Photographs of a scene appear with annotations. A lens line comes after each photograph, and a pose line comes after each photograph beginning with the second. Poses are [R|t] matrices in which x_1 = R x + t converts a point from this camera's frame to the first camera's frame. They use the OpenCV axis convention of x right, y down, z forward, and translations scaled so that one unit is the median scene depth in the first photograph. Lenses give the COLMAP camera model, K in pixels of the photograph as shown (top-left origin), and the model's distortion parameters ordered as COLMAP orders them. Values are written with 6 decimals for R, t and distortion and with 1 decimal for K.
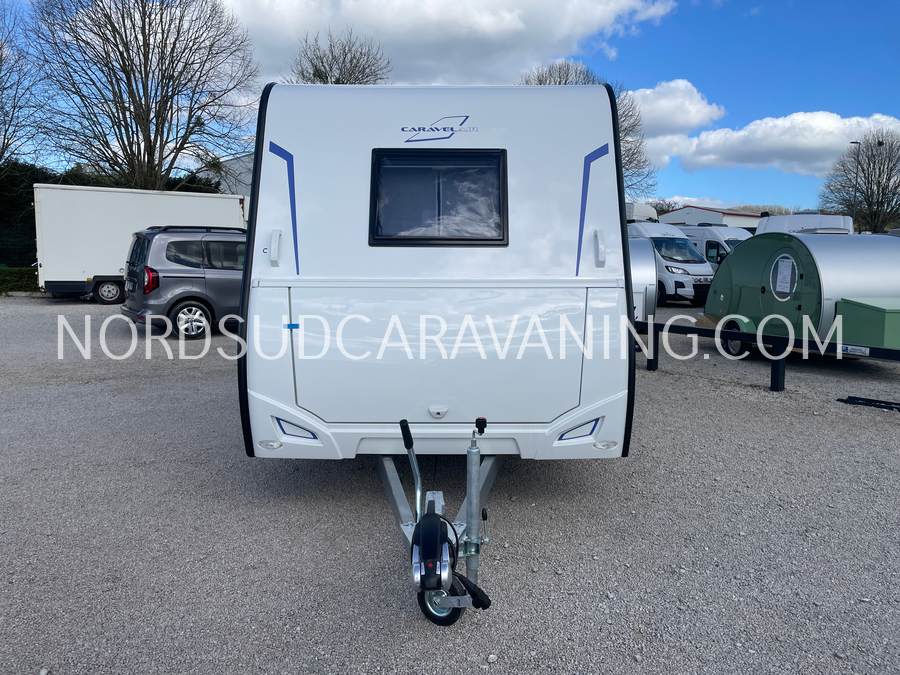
lens RADIAL K [[685.1, 0, 455.3], [0, 685.1, 335.2], [0, 0, 1]] dist [0.089520, -0.105758]
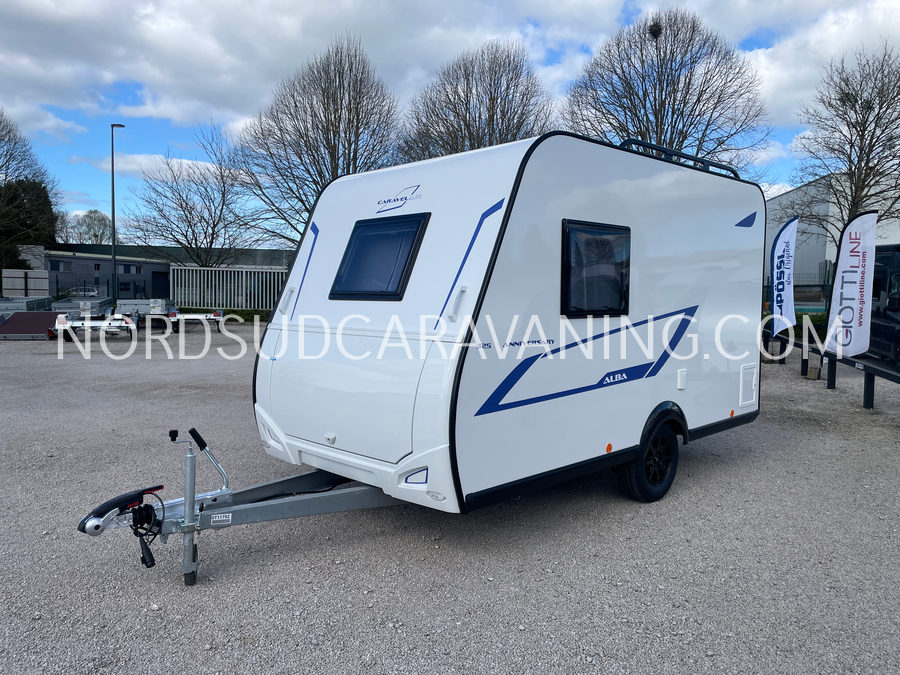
lens RADIAL K [[685.1, 0, 455.3], [0, 685.1, 335.2], [0, 0, 1]] dist [0.089520, -0.105758]
pose [[0.721871, 0.038260, -0.690969, 0.869608], [-0.079152, 0.996483, -0.027516, -0.047302], [0.687486, 0.074554, 0.722360, 0.250050]]
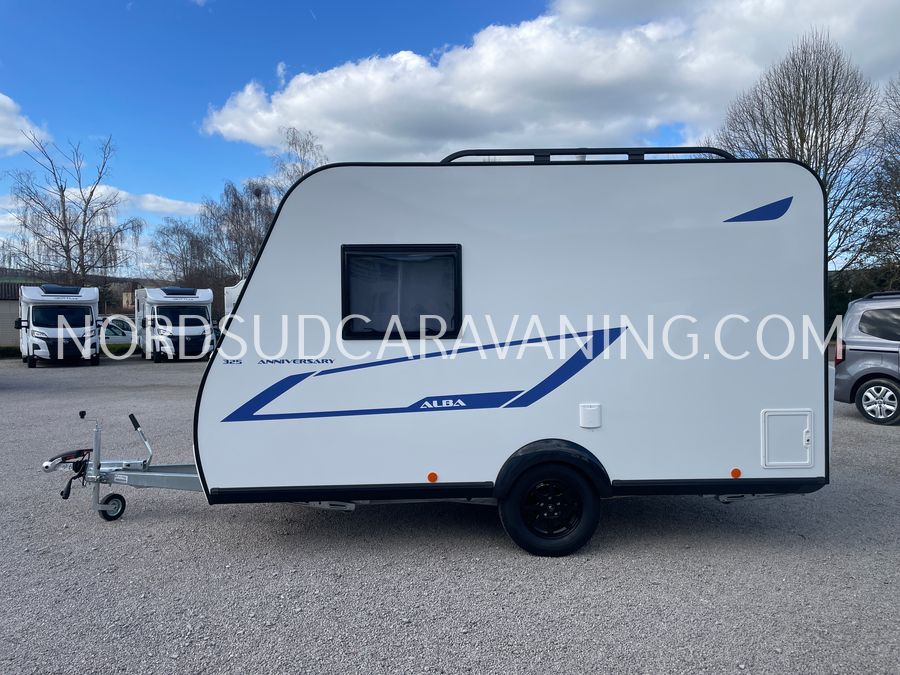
lens RADIAL K [[711.4, 0, 473.9], [0, 711.4, 334.0], [0, 0, 1]] dist [0.109153, -0.188613]
pose [[0.050749, 0.005551, -0.998696, 1.423482], [-0.105527, 0.994416, 0.000165, -0.148234], [0.993121, 0.105381, 0.051052, 1.297495]]
